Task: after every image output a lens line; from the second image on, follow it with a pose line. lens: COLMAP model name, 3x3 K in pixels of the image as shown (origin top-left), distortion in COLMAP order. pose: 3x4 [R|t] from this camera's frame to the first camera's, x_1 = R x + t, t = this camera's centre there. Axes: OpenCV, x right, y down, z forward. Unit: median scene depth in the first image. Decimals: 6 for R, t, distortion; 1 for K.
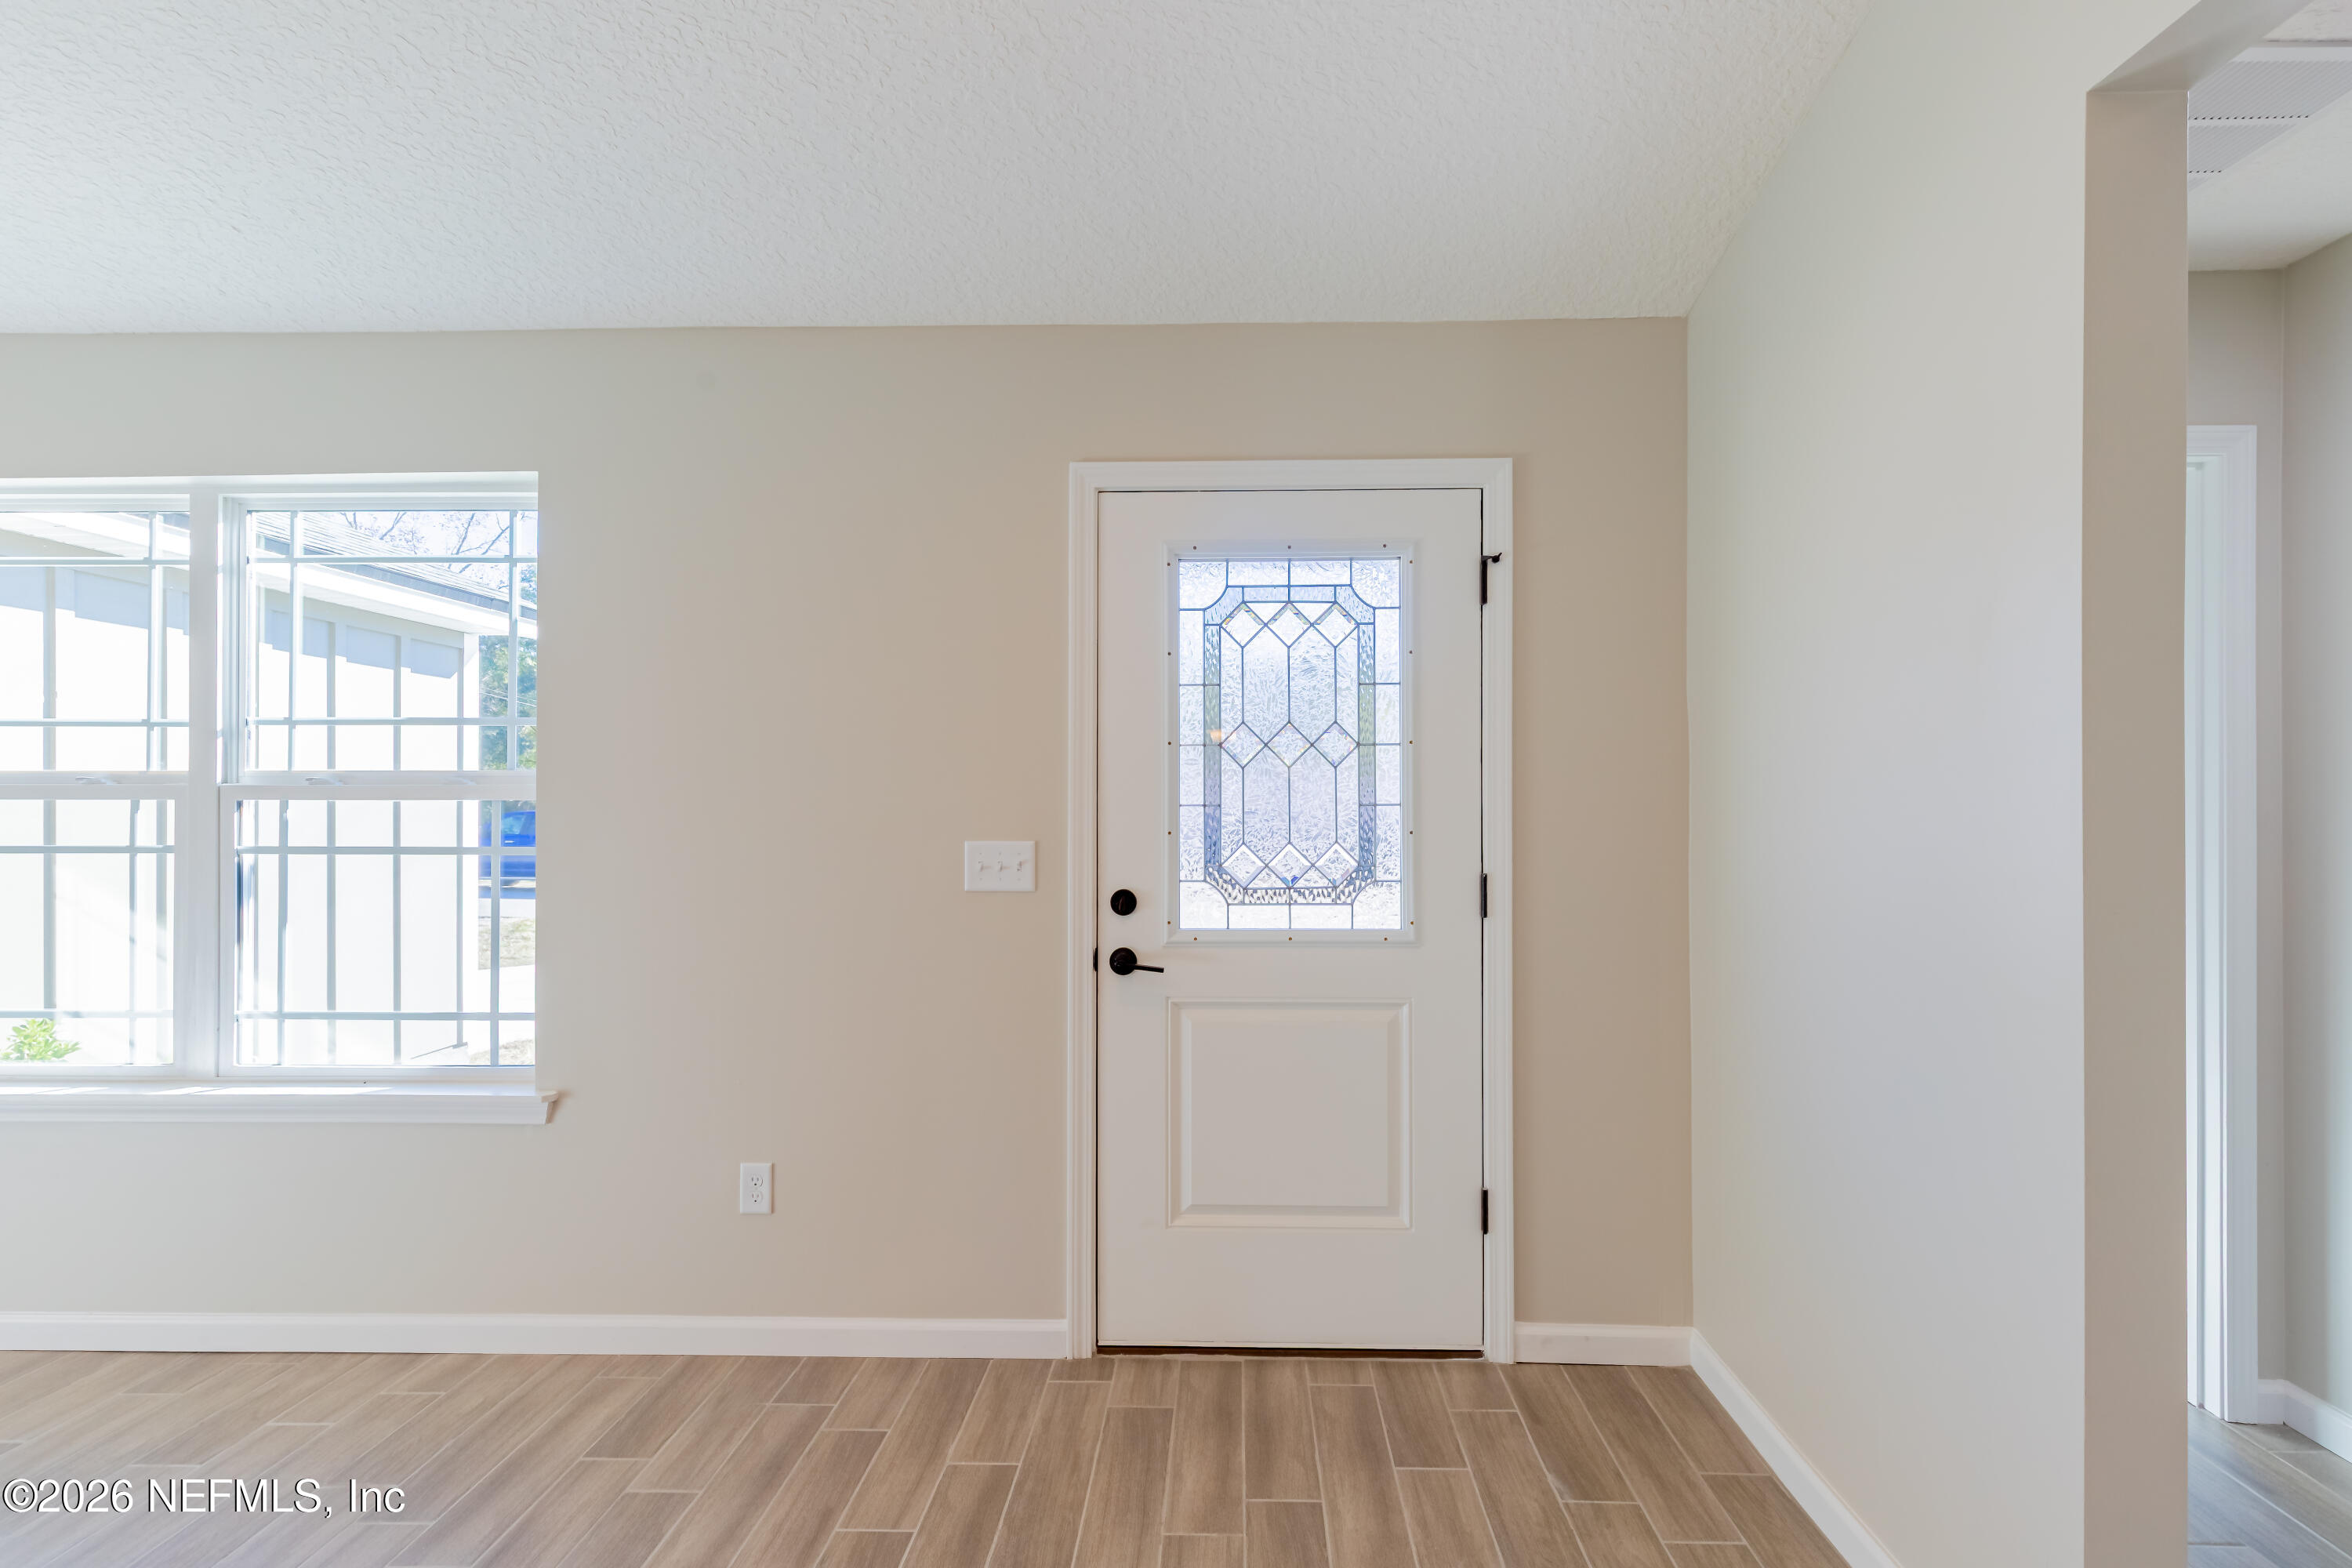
lens RADIAL K [[1067.8, 0, 1235.5], [0, 1067.8, 796.0], [0, 0, 1]] dist [0.000328, -0.000694]
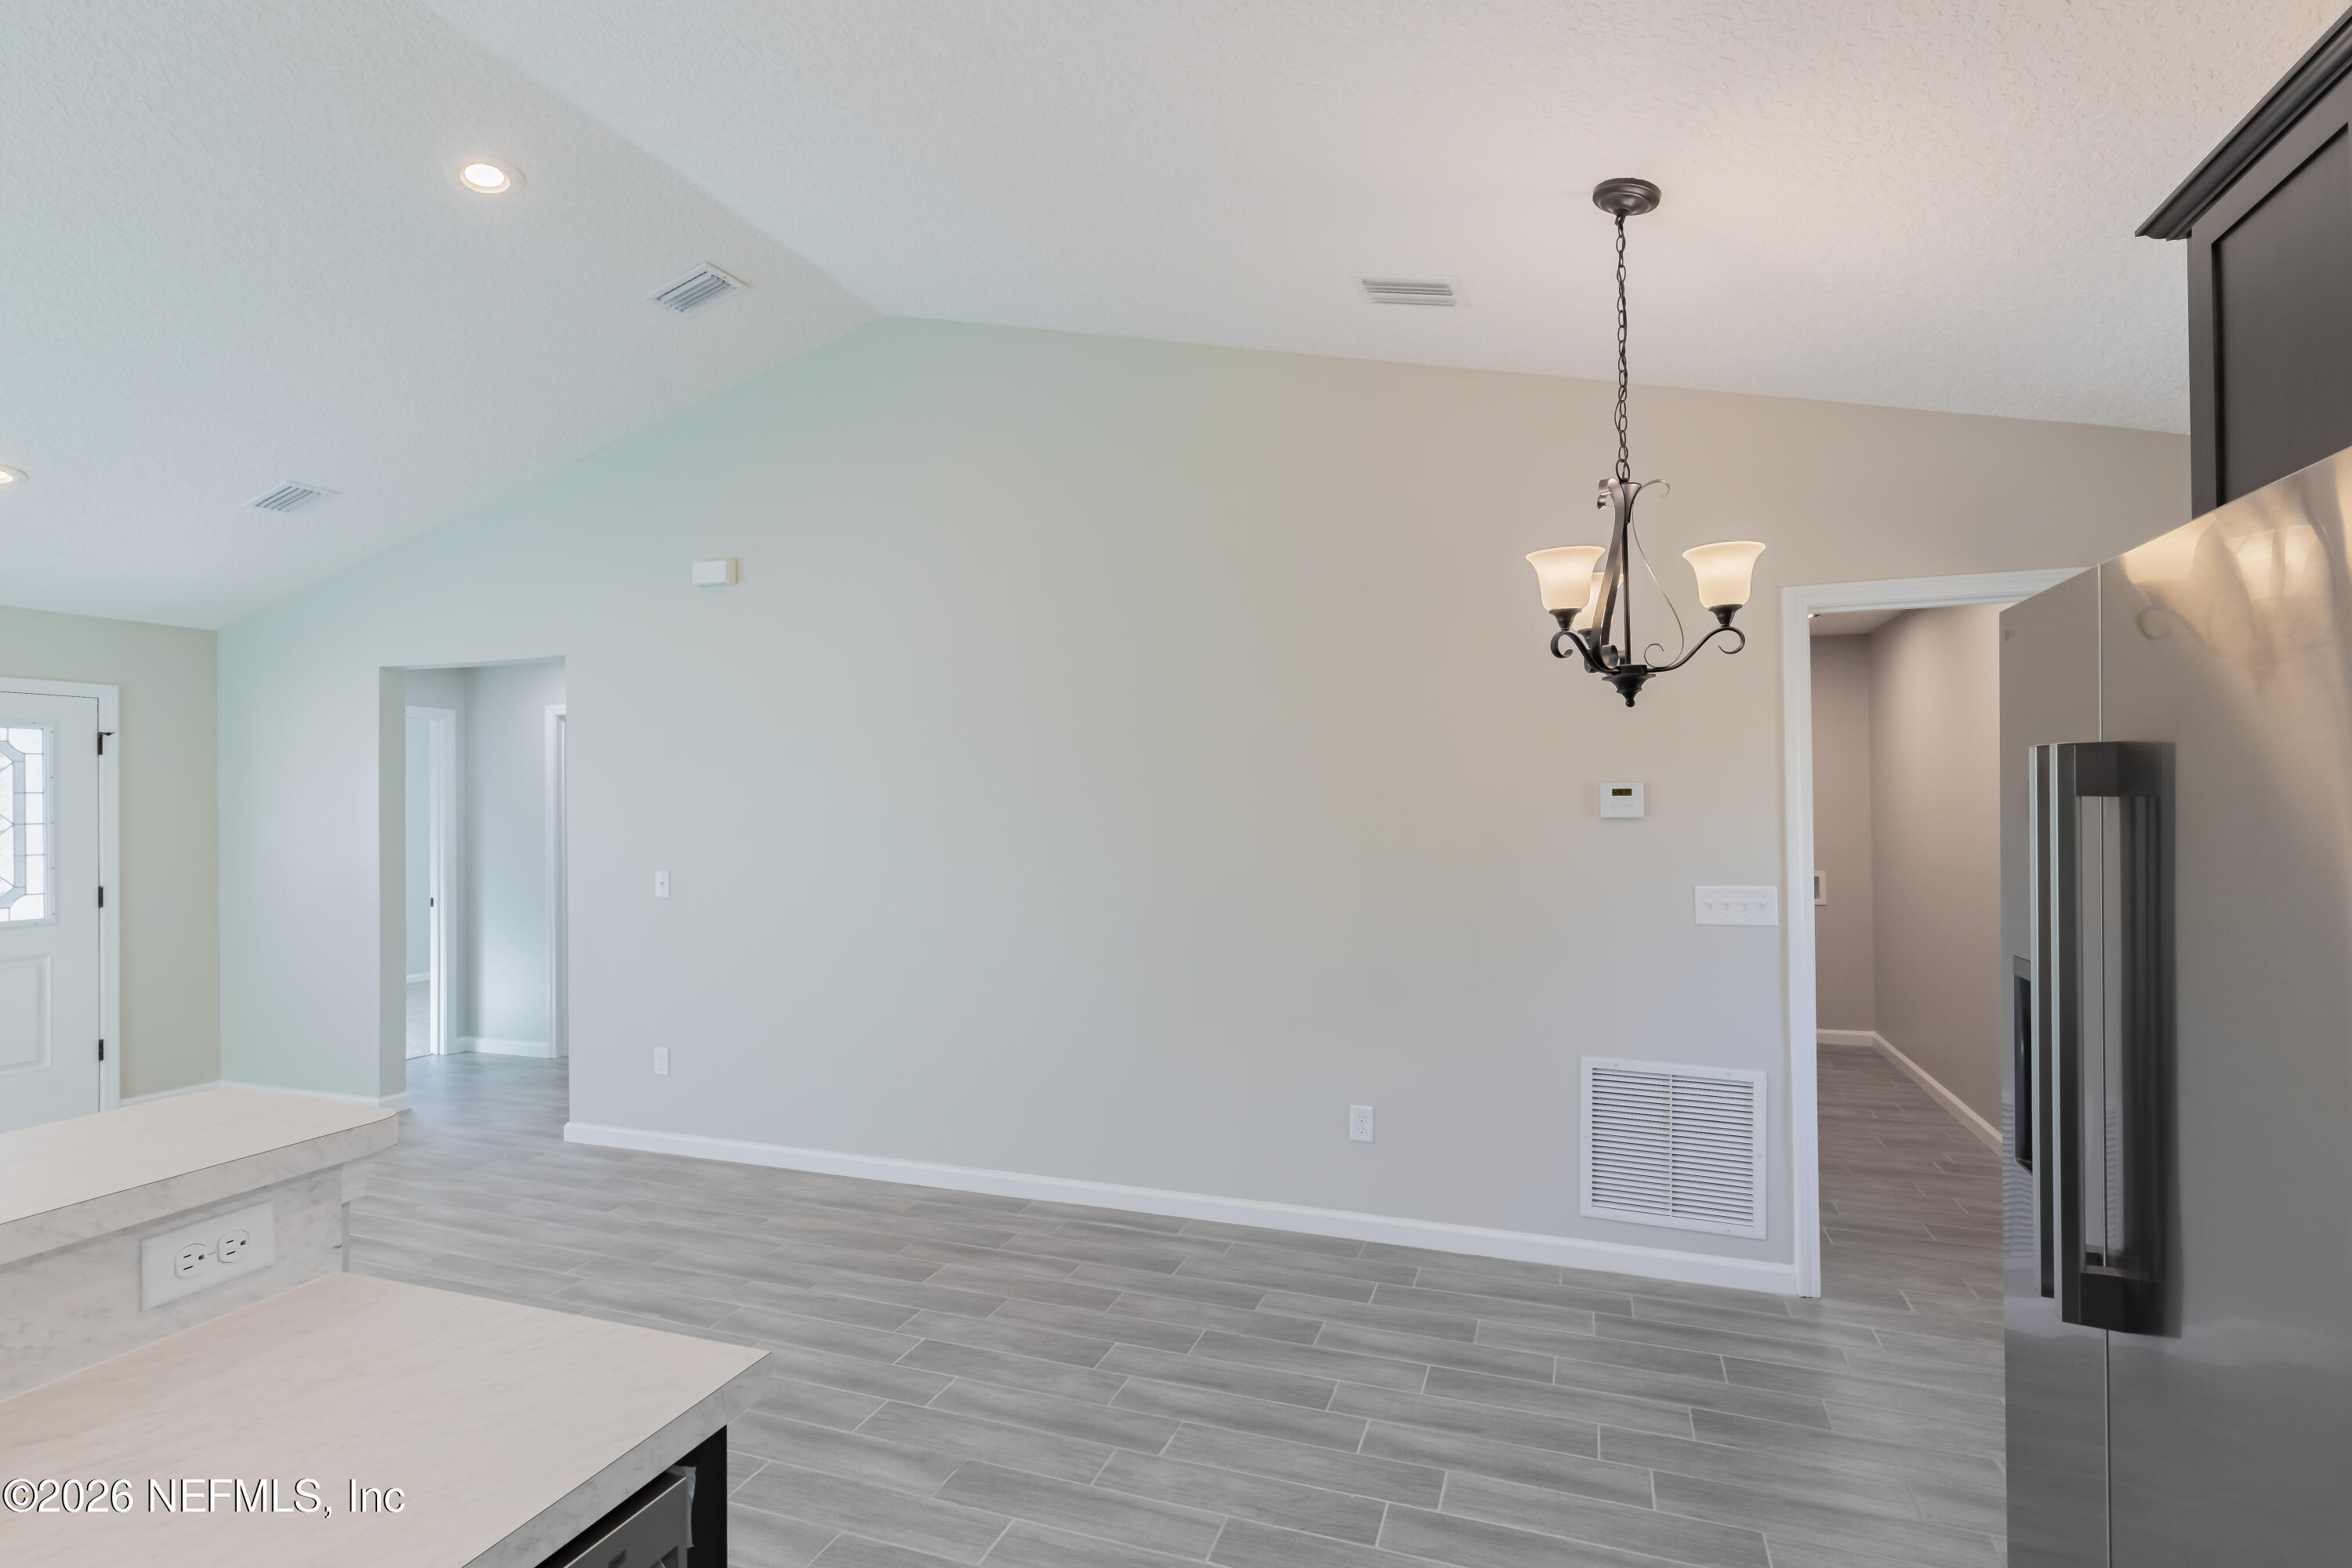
lens RADIAL K [[1063.3, 0, 1195.4], [0, 1063.3, 794.7], [0, 0, 1]] dist [0.021198, -0.009421]
pose [[0.305572, 0.003221, 0.952164, -1.075244], [0.002951, 0.999986, -0.004330, -0.086557], [-0.952164, 0.004133, 0.305558, -1.611657]]
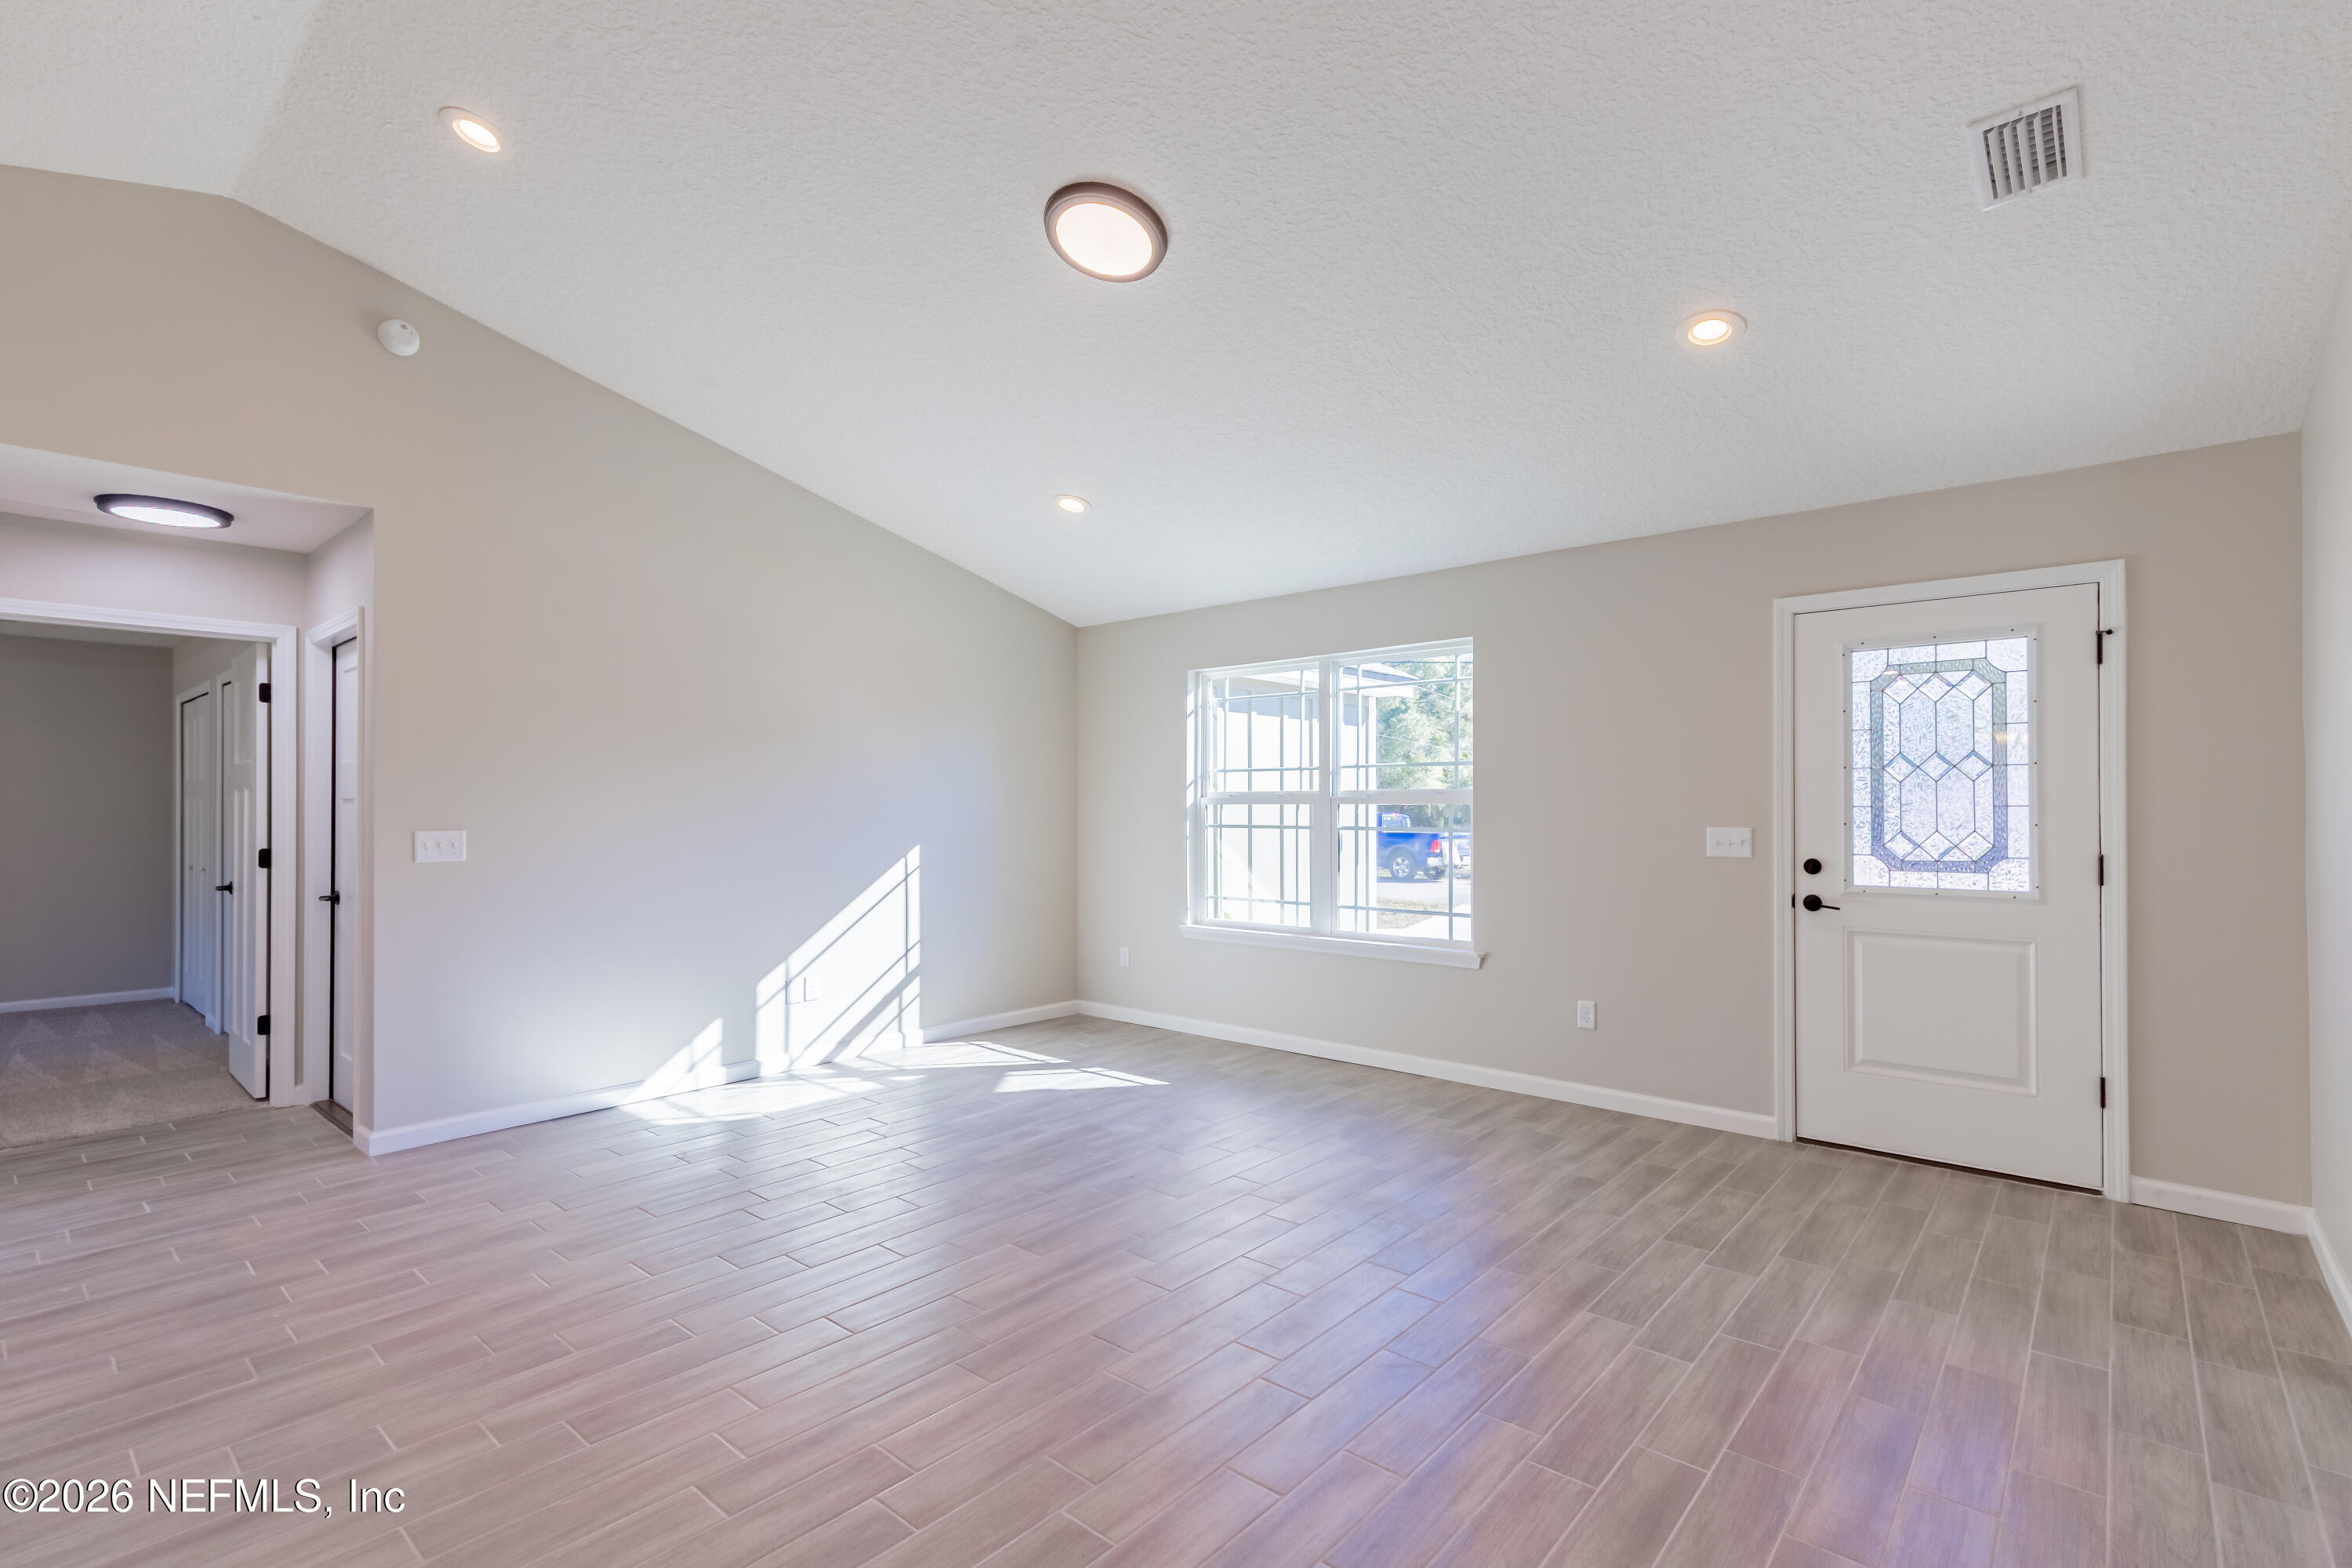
lens RADIAL K [[1079.0, 0, 1186.4], [0, 1079.0, 800.2], [0, 0, 1]] dist [0.003018, 0.000805]
pose [[0.756531, -0.004436, -0.653943, 0.248707], [0.005916, 0.999982, 0.000061, -0.006595], [0.653931, -0.003915, 0.756544, -0.861777]]
